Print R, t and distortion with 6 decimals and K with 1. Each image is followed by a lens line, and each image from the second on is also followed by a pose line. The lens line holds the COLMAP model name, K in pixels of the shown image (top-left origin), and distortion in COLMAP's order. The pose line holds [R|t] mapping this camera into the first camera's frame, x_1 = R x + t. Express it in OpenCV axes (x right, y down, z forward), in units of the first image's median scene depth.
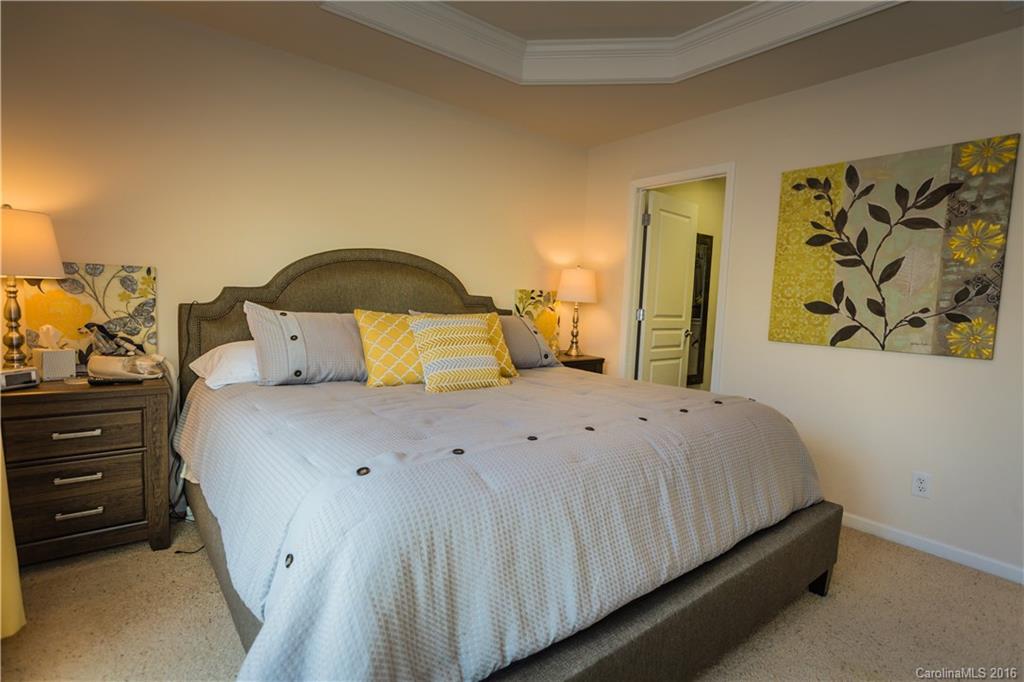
lens RADIAL K [[493.7, 0, 512.0], [0, 493.7, 341.0], [0, 0, 1]] dist [-0.000087, -0.000065]
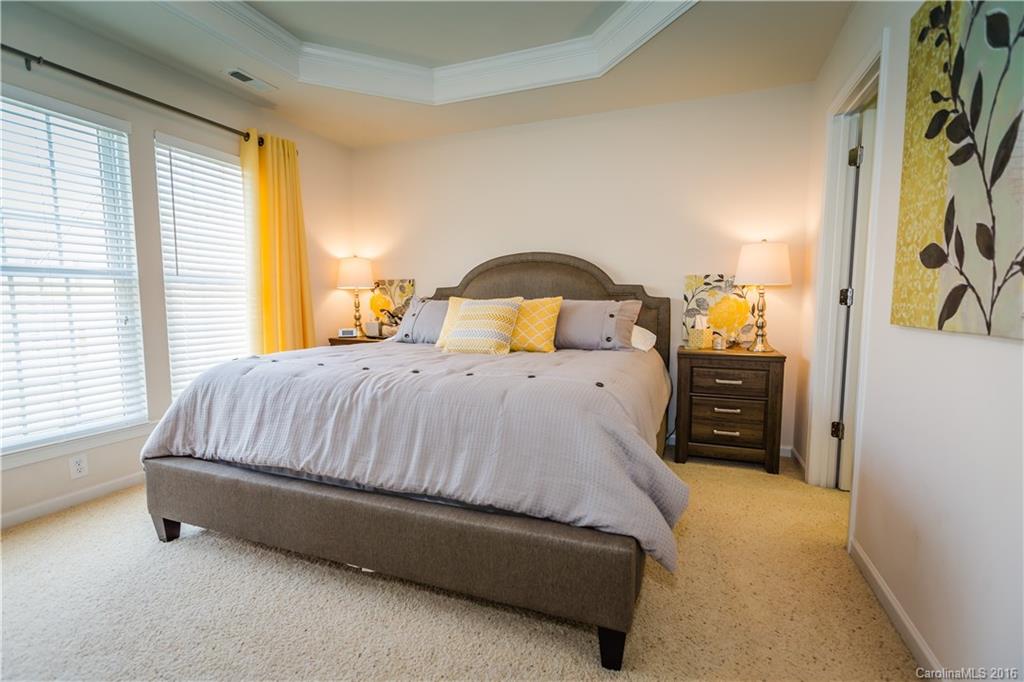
lens RADIAL K [[459.2, 0, 512.0], [0, 459.2, 341.0], [0, 0, 1]] dist [0.001717, 0.000080]
pose [[0.518616, 0.034139, -0.854326, 0.834242], [-0.052436, 0.998592, 0.008073, 0.040944], [0.853398, 0.040611, 0.519676, 0.396795]]
